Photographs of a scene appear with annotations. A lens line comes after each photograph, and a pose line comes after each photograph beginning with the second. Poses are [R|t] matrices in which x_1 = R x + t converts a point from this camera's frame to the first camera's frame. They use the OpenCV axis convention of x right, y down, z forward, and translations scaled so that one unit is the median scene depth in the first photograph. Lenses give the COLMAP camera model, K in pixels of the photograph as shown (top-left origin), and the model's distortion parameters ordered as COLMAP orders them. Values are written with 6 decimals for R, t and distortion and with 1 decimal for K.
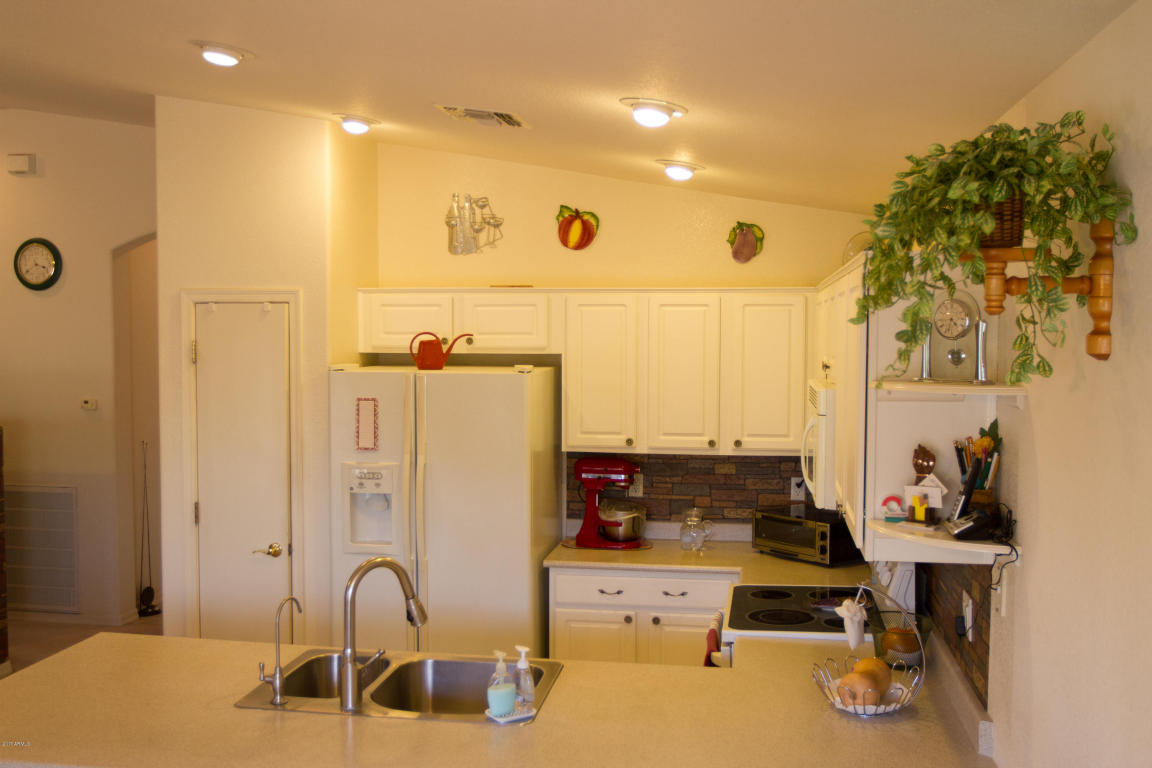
lens RADIAL K [[1122.9, 0, 576.0], [0, 1122.9, 384.0], [0, 0, 1]] dist [-0.098313, -0.000455]
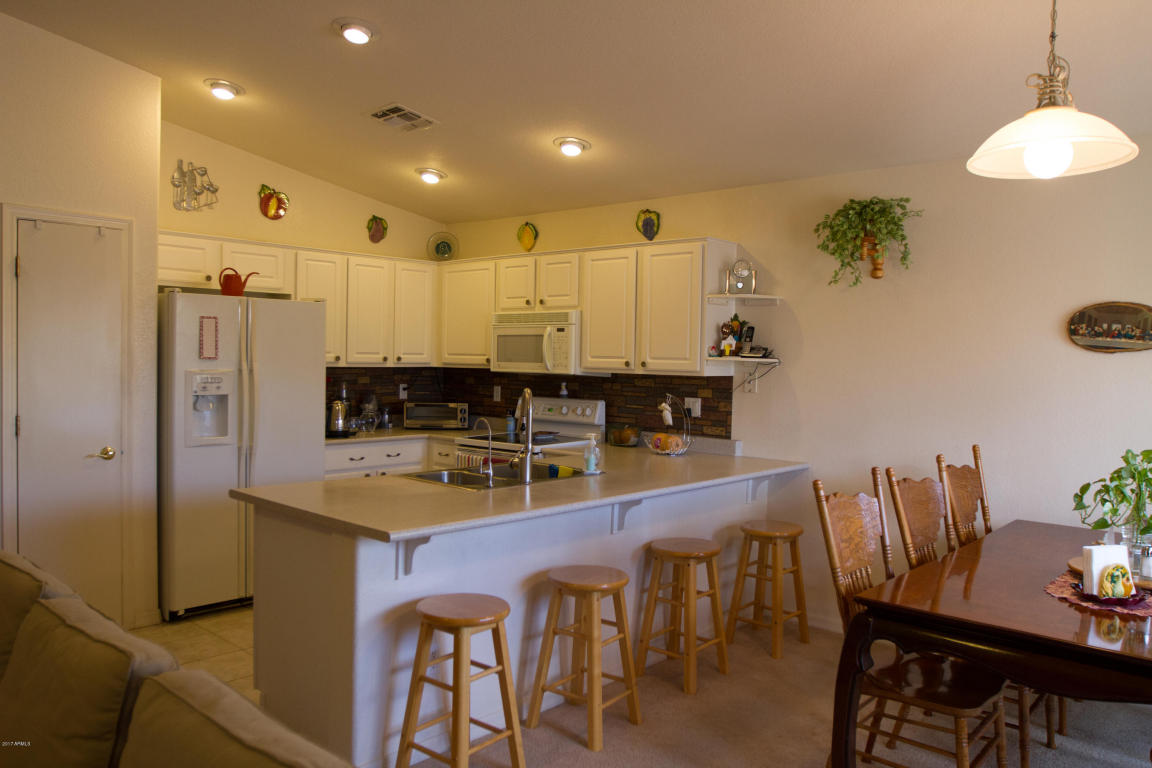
lens RADIAL K [[856.4, 0, 576.0], [0, 856.4, 384.0], [0, 0, 1]] dist [-0.047853, 0.000825]
pose [[0.540504, -0.019412, 0.841118, -0.715247], [0.024753, 0.999668, 0.007165, 0.085274], [-0.840978, 0.016948, 0.540805, 0.158877]]
